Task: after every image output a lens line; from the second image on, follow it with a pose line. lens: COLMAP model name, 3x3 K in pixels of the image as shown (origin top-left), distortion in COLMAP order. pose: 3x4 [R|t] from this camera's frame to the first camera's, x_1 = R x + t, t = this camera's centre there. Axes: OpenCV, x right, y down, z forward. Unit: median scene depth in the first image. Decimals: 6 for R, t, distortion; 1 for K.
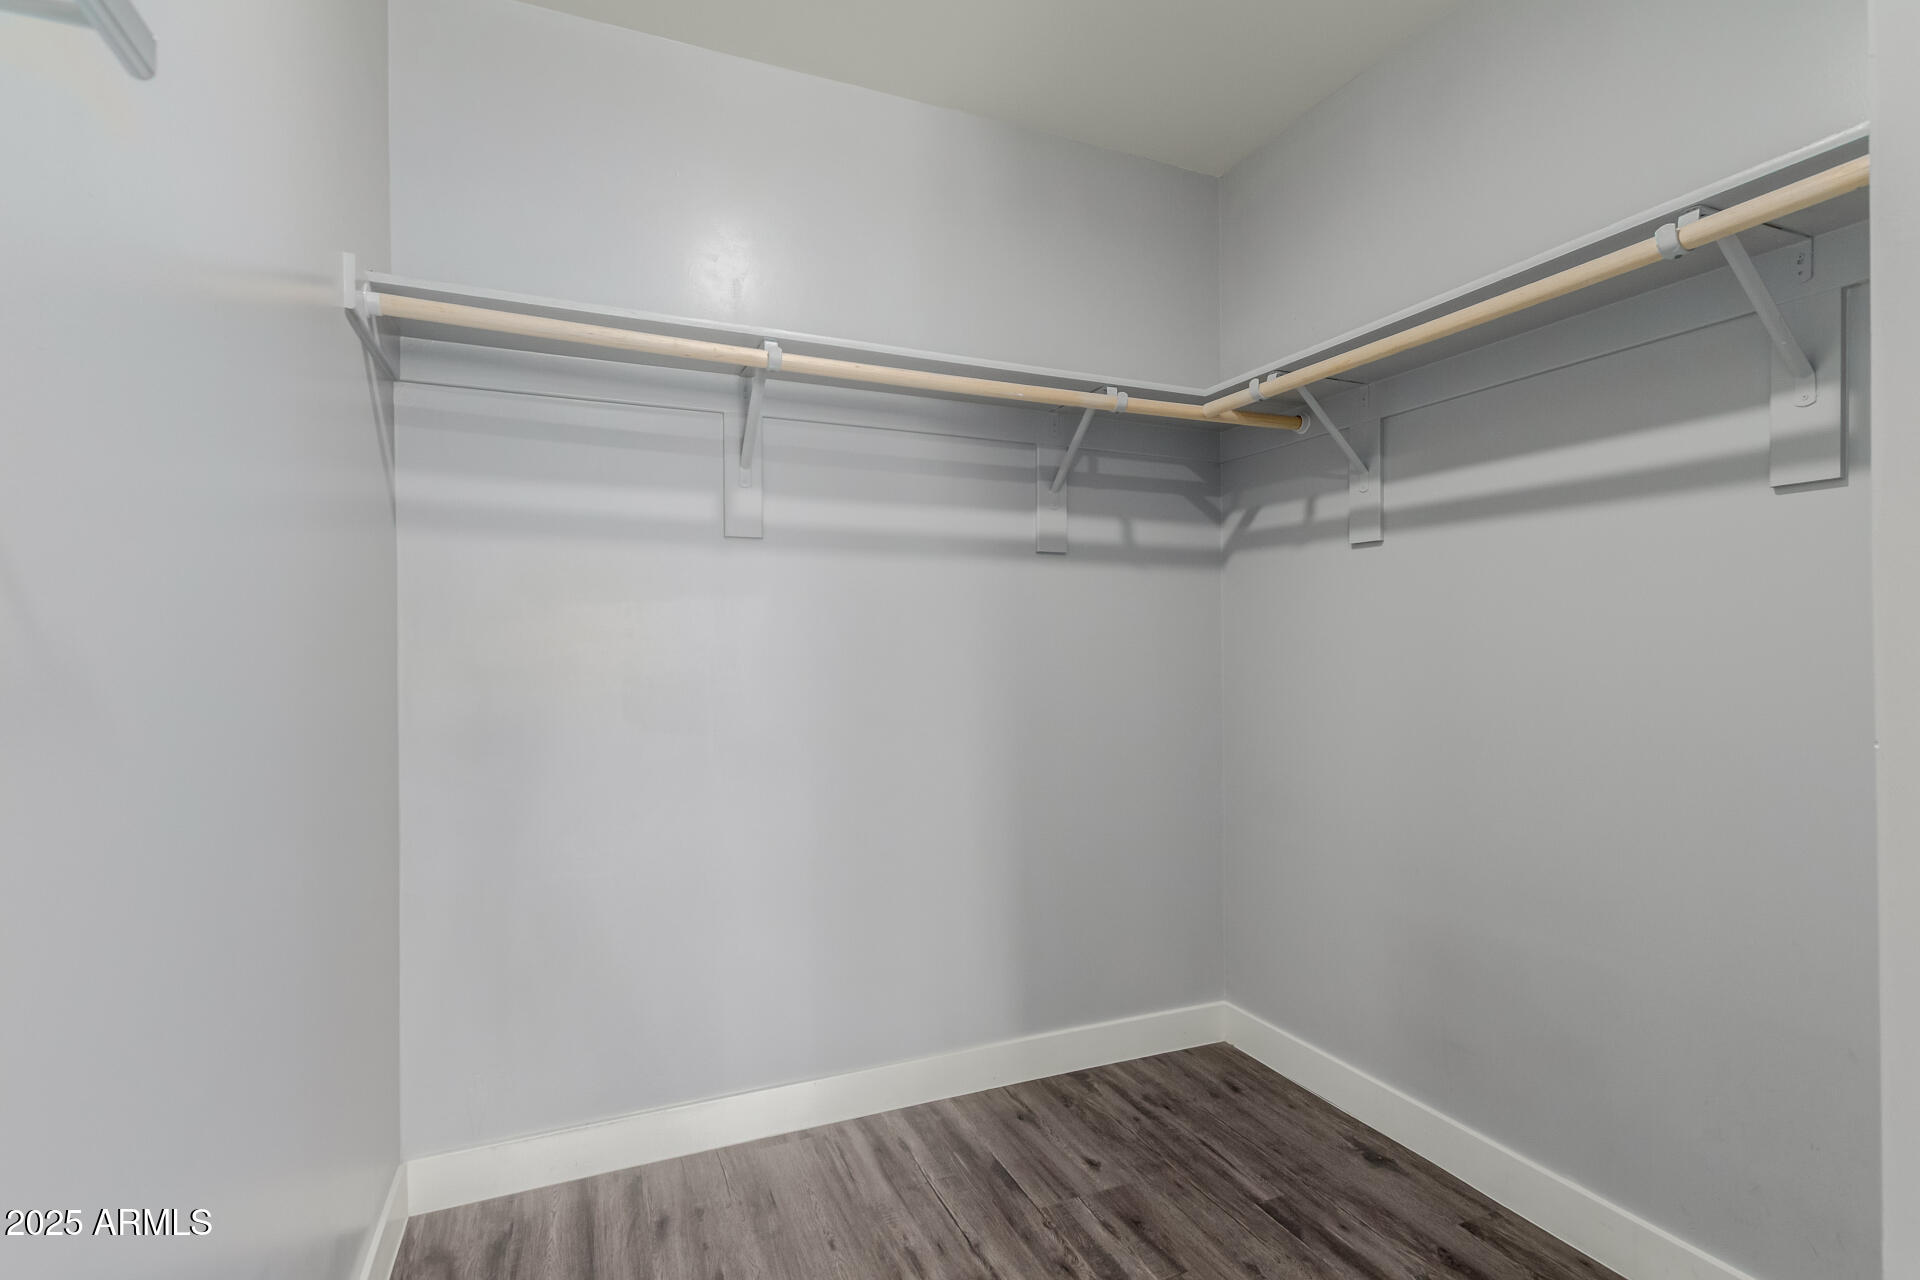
lens RADIAL K [[911.5, 0, 931.6], [0, 911.5, 647.8], [0, 0, 1]] dist [0.013520, -0.004735]
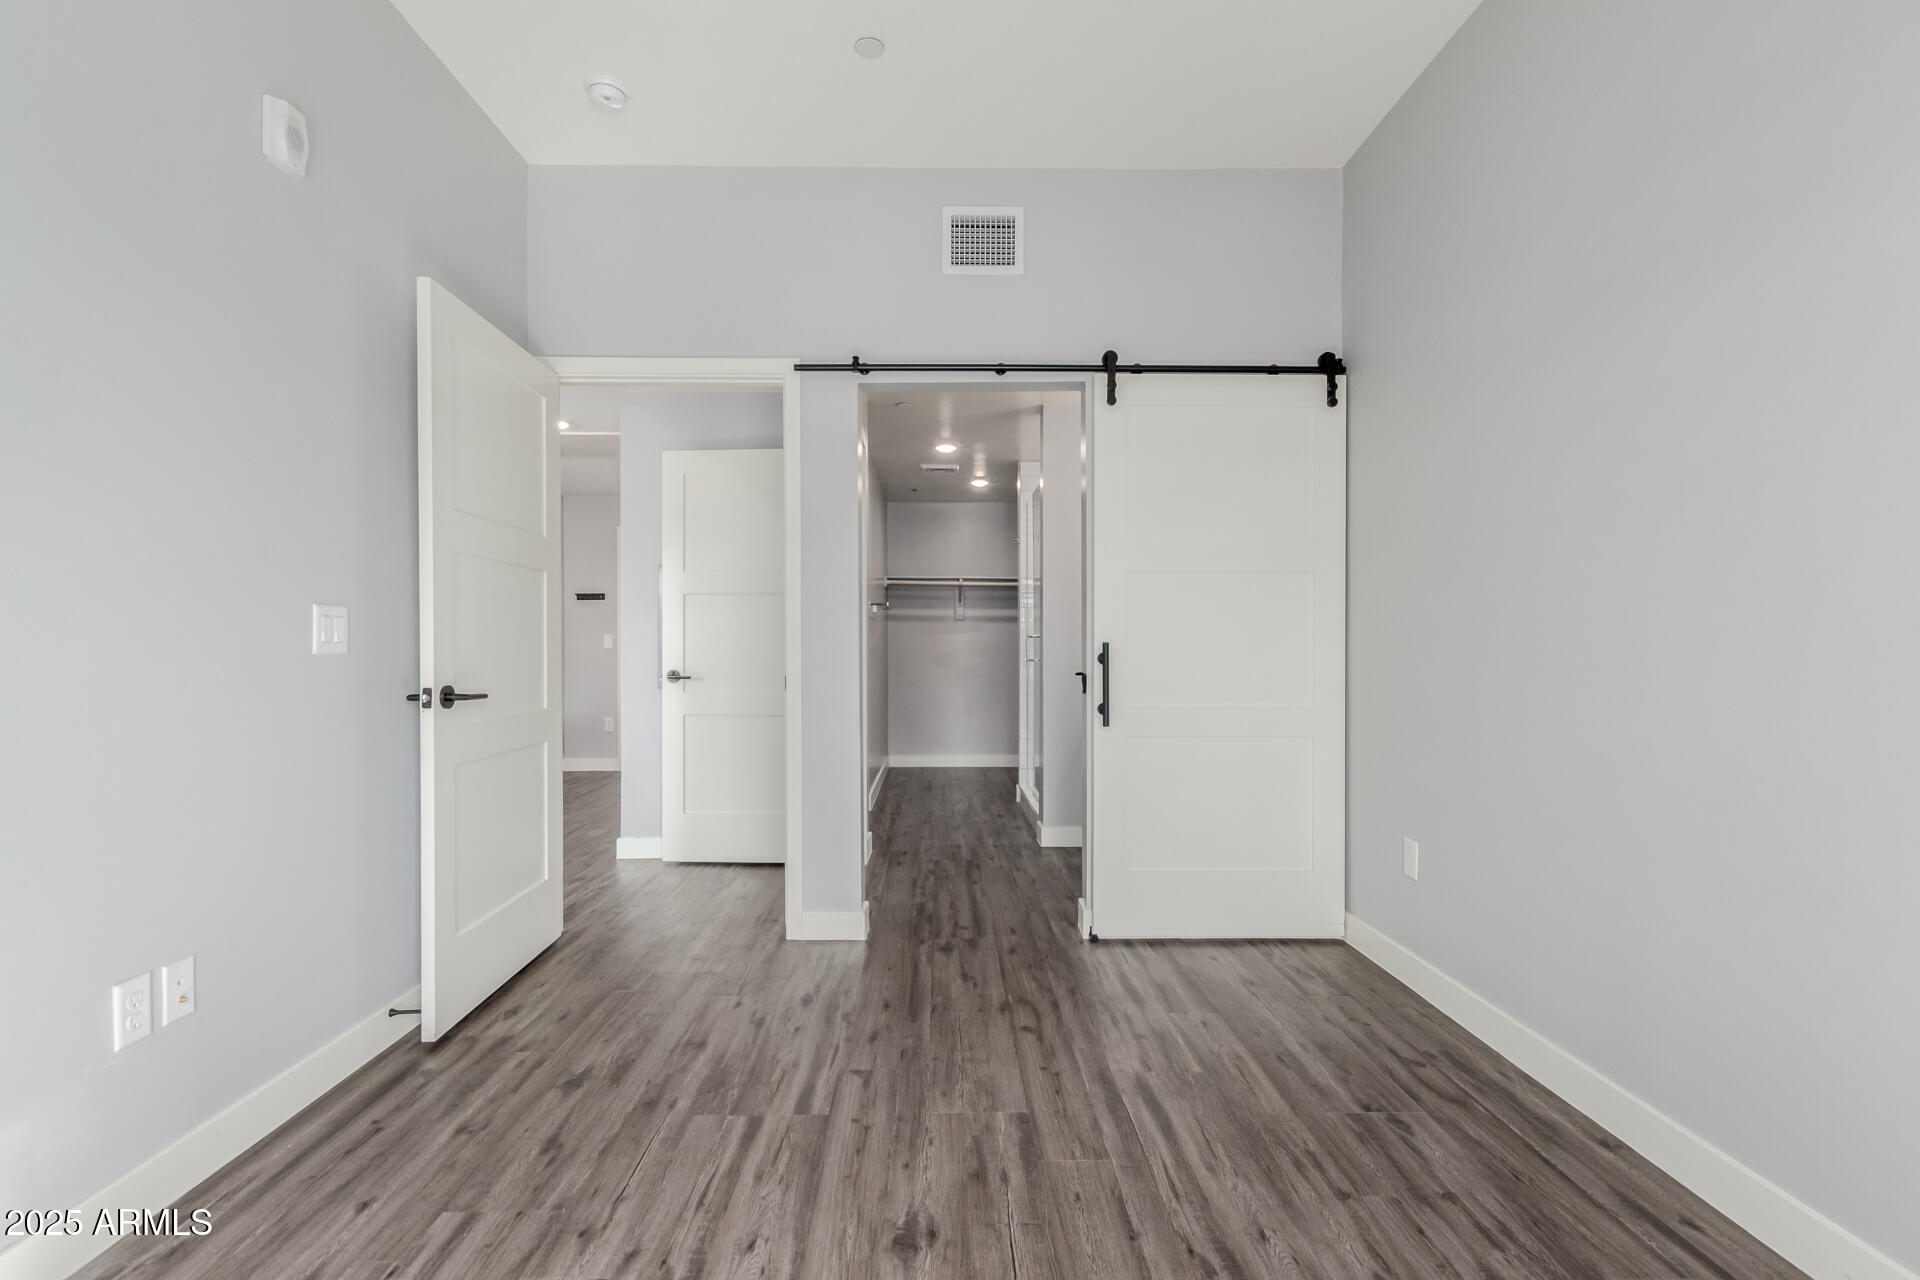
lens RADIAL K [[911.5, 0, 939.7], [0, 911.5, 647.6], [0, 0, 1]] dist [0.013520, -0.004735]
pose [[0.920017, 0.007954, -0.391797, 1.362627], [-0.008604, 0.999963, 0.000097, 0.004978], [0.391783, 0.003282, 0.920052, -2.902203]]
